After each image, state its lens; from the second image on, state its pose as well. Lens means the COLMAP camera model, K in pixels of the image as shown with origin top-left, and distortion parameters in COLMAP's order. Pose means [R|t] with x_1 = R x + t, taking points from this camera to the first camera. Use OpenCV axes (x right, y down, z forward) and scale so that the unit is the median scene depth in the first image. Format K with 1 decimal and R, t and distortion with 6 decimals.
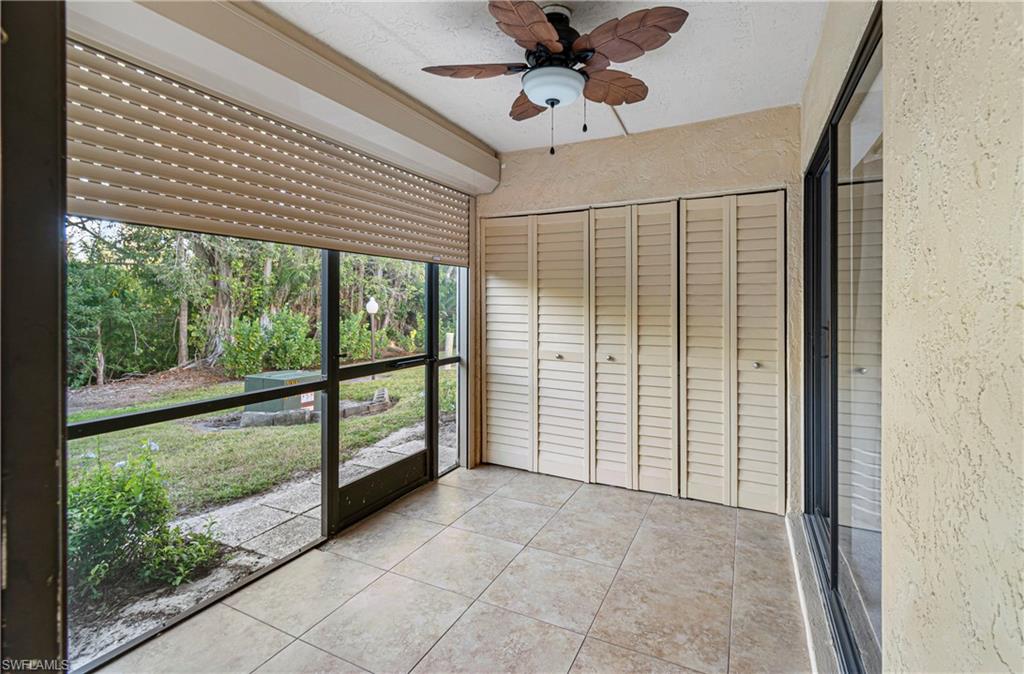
lens RADIAL K [[464.1, 0, 512.7], [0, 464.1, 307.6], [0, 0, 1]] dist [0.002081, -0.001189]
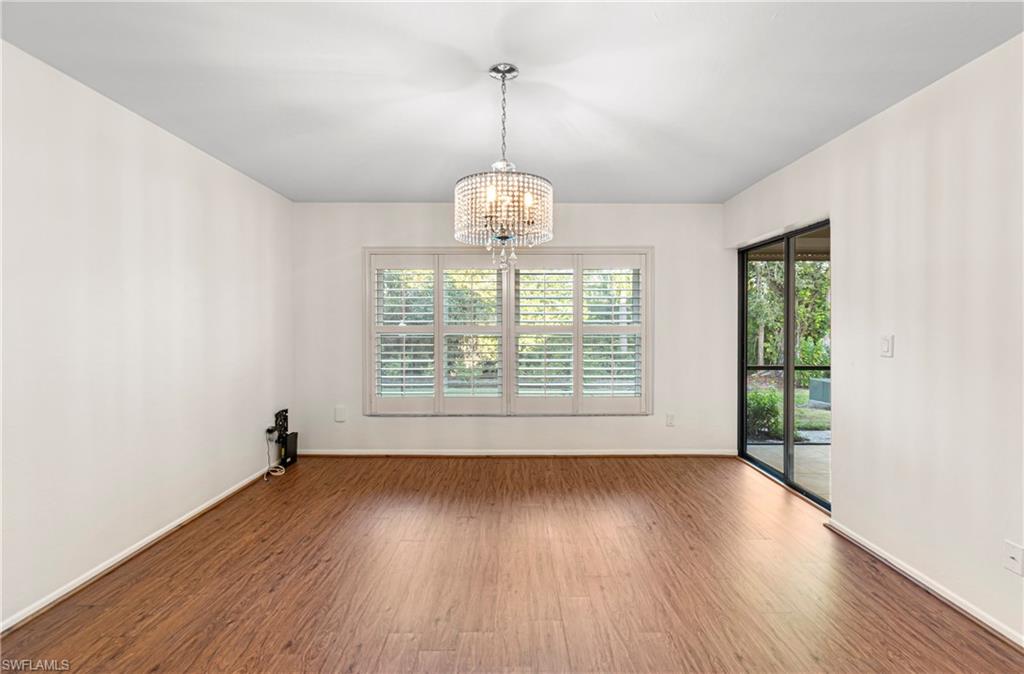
lens RADIAL K [[464.1, 0, 514.5], [0, 464.1, 333.9], [0, 0, 1]] dist [0.002081, -0.001189]
pose [[0.474908, 0.013314, -0.879934, 0.344979], [-0.001808, 0.999898, 0.014153, -0.013100], [0.880033, -0.005131, 0.474884, -0.698978]]
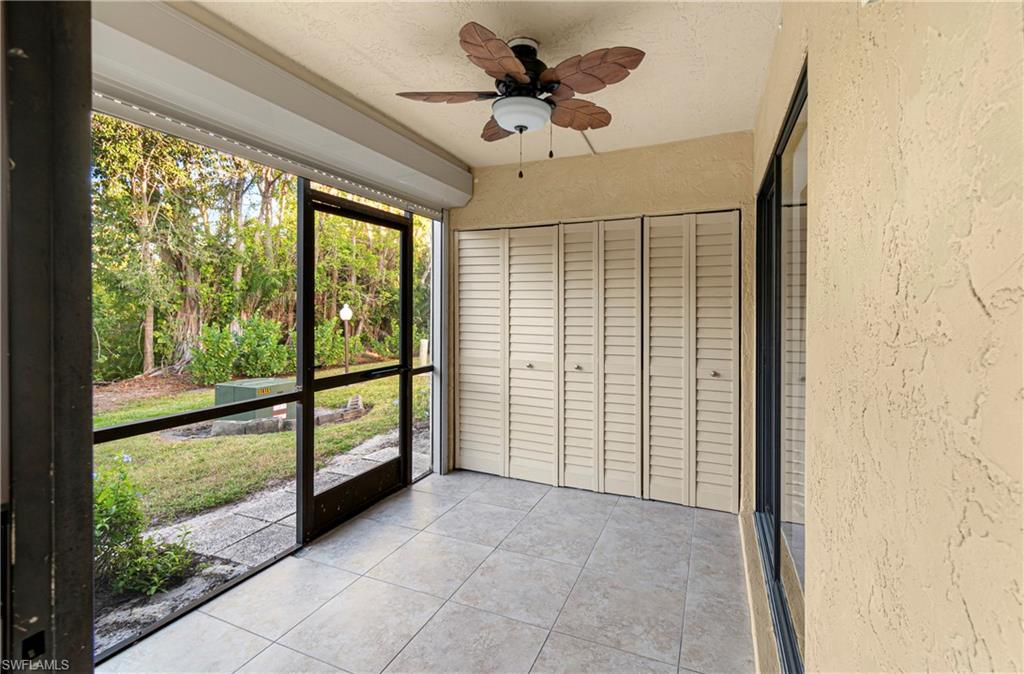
lens RADIAL K [[464.1, 0, 512.2], [0, 464.1, 313.3], [0, 0, 1]] dist [0.002081, -0.001189]
pose [[0.998667, 0.001876, 0.051586, 0.008896], [-0.002142, 0.999985, 0.005097, -0.020154], [-0.051576, -0.005200, 0.998656, -0.041812]]
